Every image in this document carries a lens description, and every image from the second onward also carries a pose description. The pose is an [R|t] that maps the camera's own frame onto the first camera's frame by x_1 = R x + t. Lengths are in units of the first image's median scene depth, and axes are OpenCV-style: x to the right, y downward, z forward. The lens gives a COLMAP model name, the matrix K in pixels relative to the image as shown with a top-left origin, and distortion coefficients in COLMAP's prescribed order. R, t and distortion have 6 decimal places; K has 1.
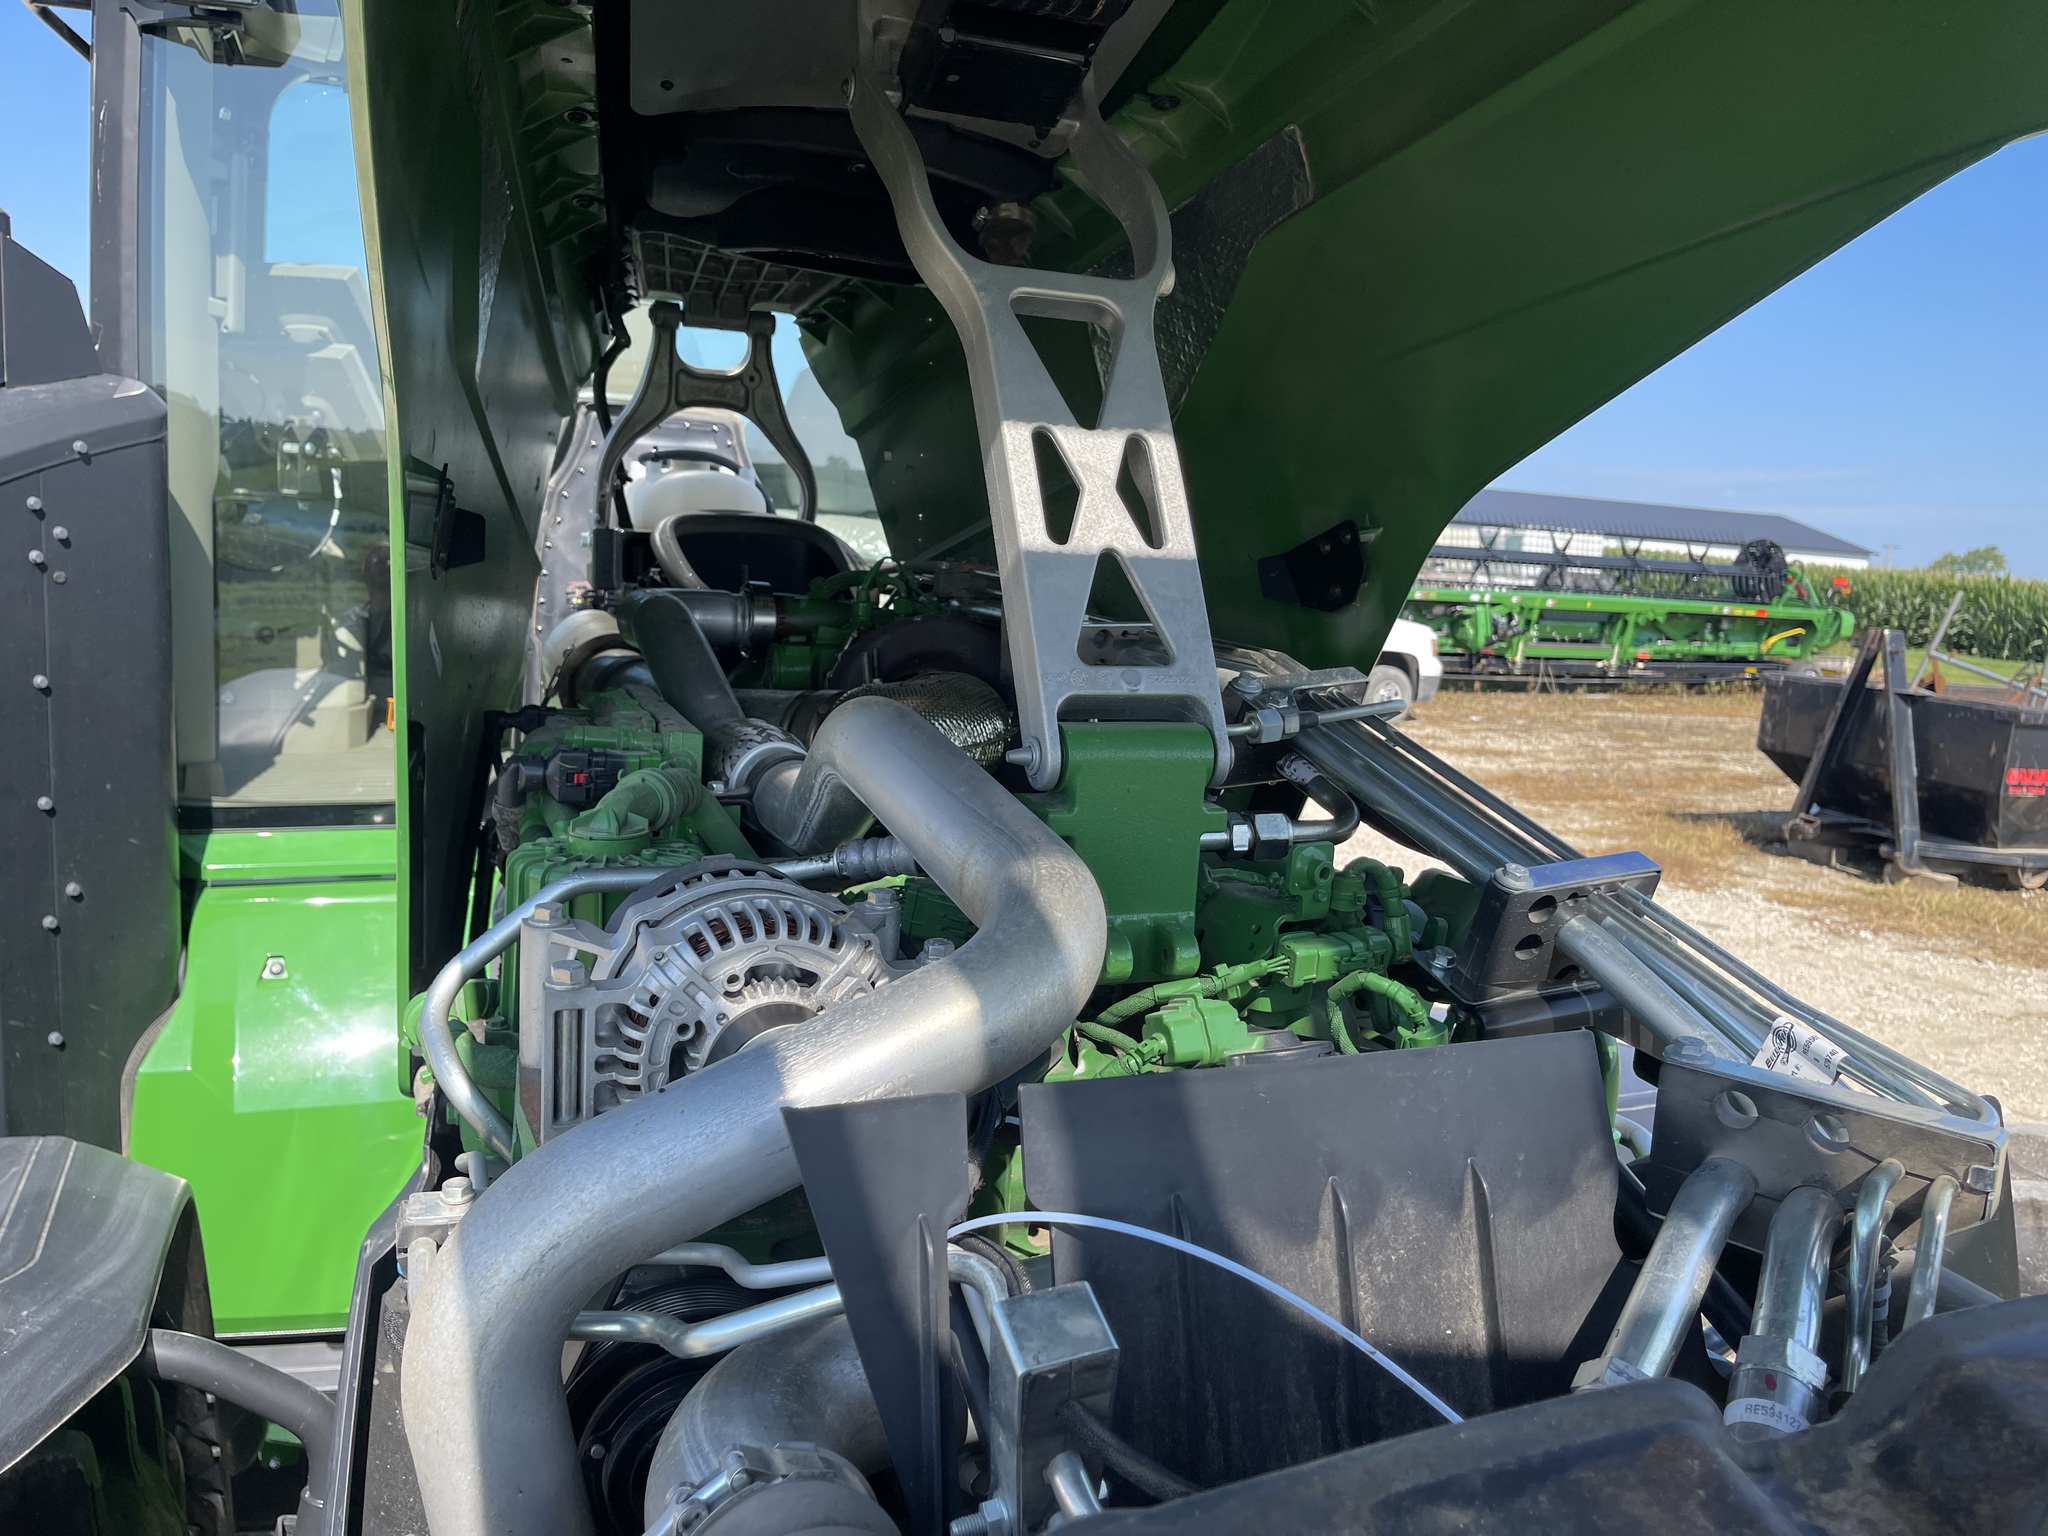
lens RADIAL K [[1613.3, 0, 1025.9], [0, 1613.3, 763.2], [0, 0, 1]] dist [0.069935, -0.104780]
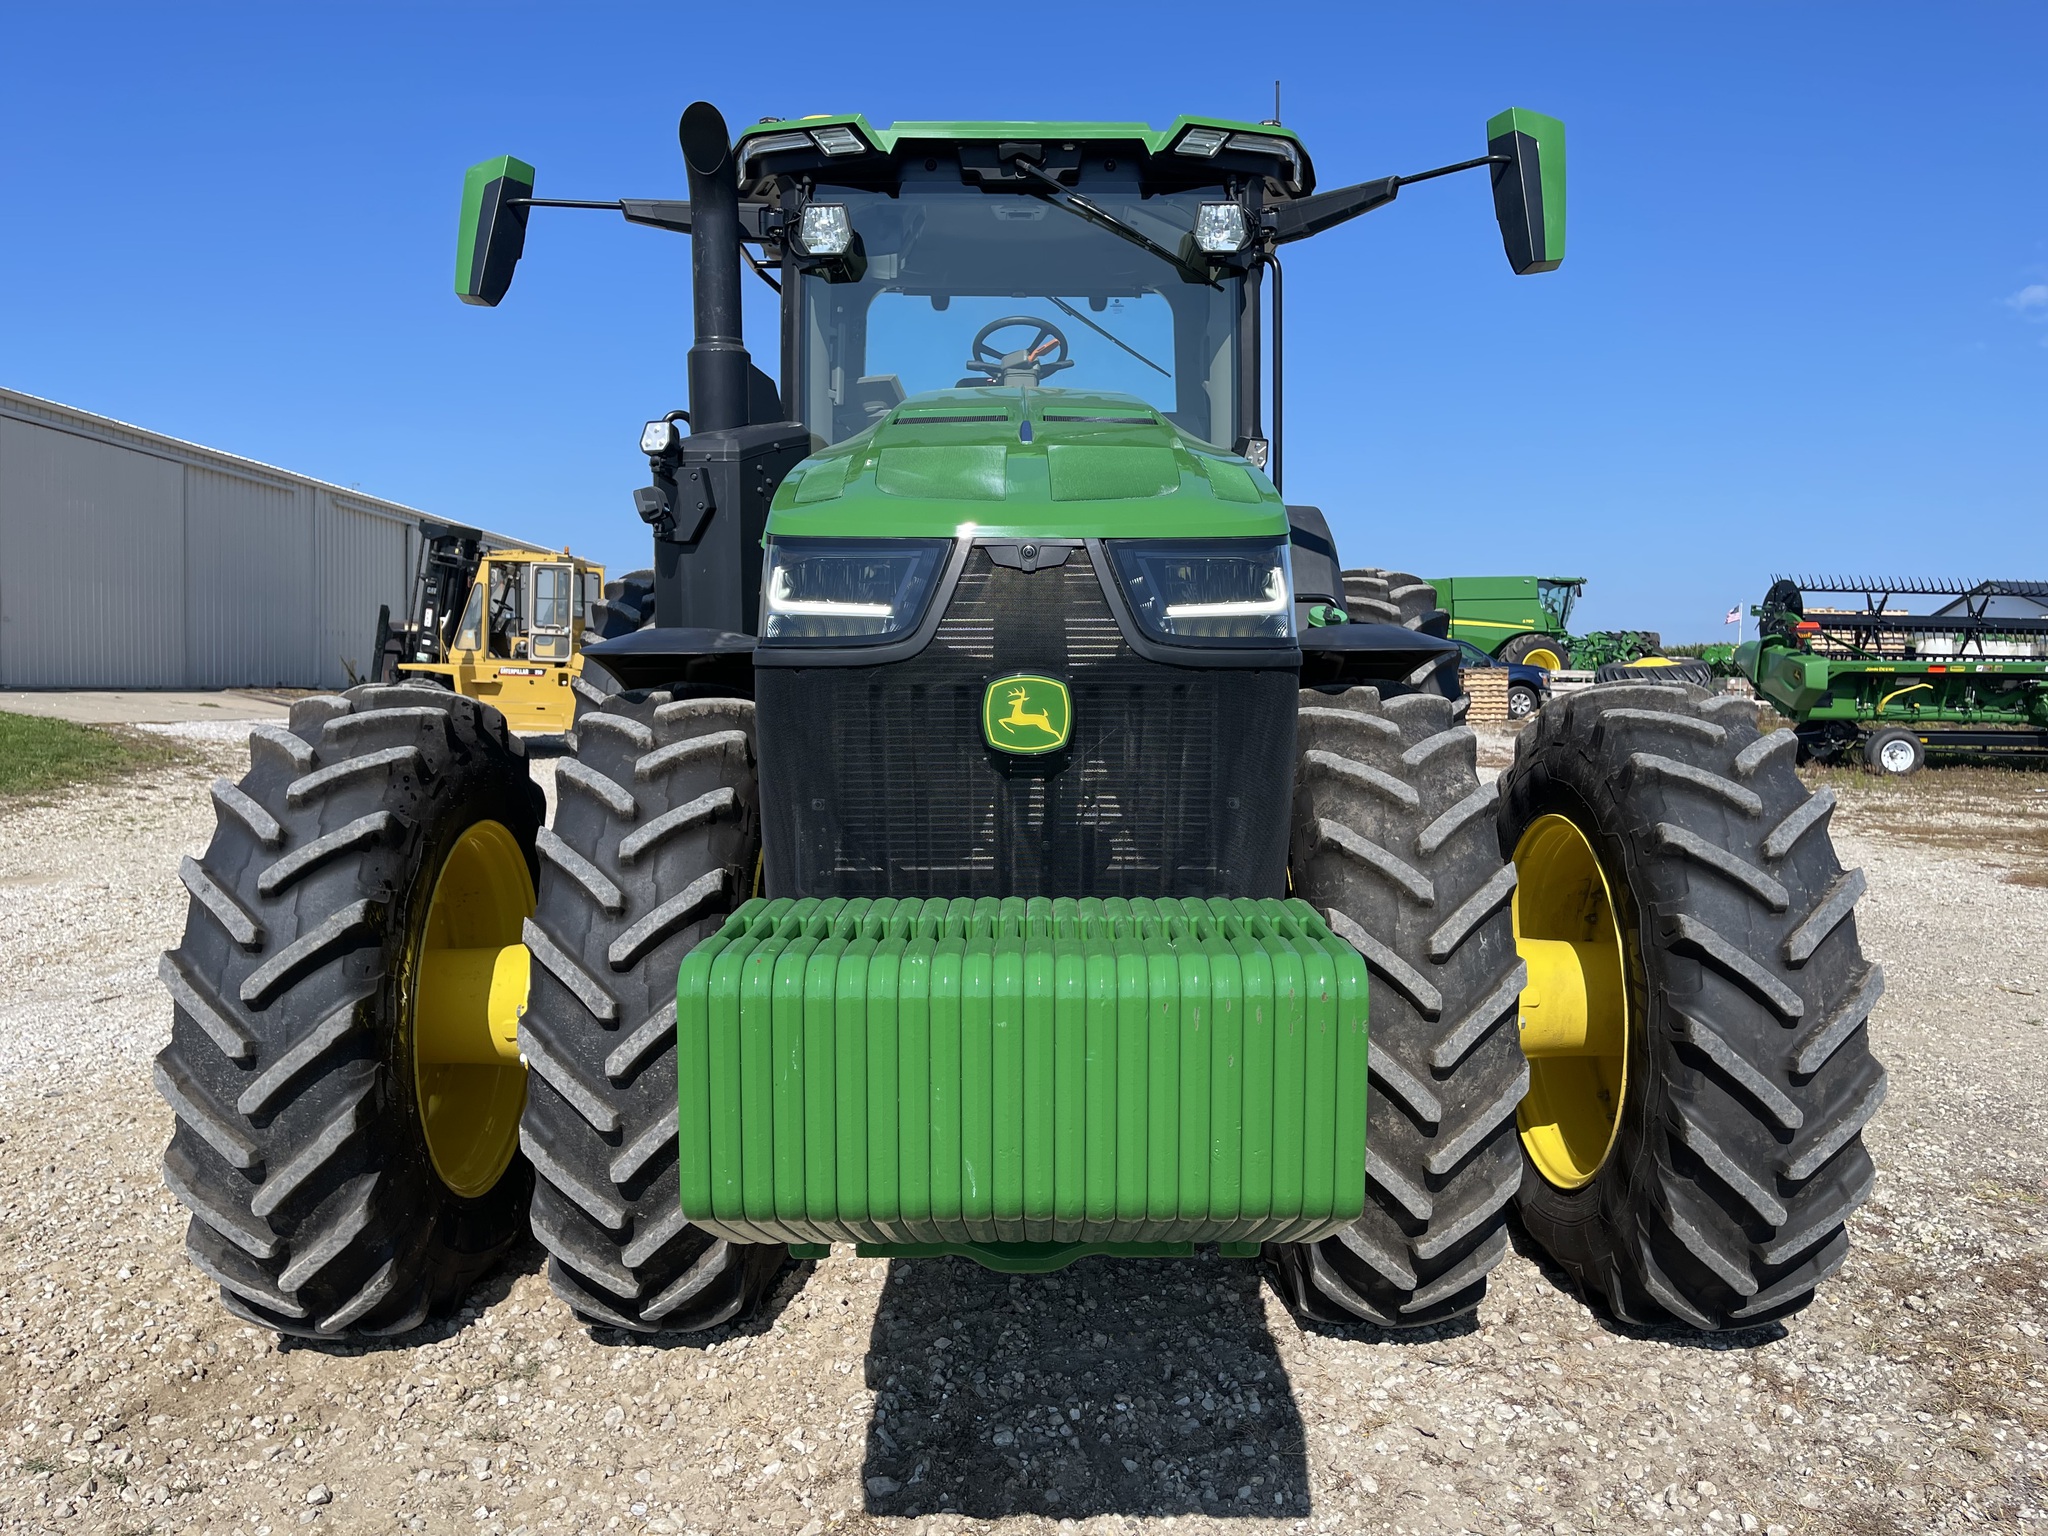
lens RADIAL K [[1613.3, 0, 1019.0], [0, 1613.3, 782.6], [0, 0, 1]] dist [0.069935, -0.104780]
pose [[0.932857, -0.027094, -0.359226, 0.495429], [-0.003606, 0.996415, -0.084518, 0.416477], [0.360229, 0.080138, 0.929415, -0.870269]]
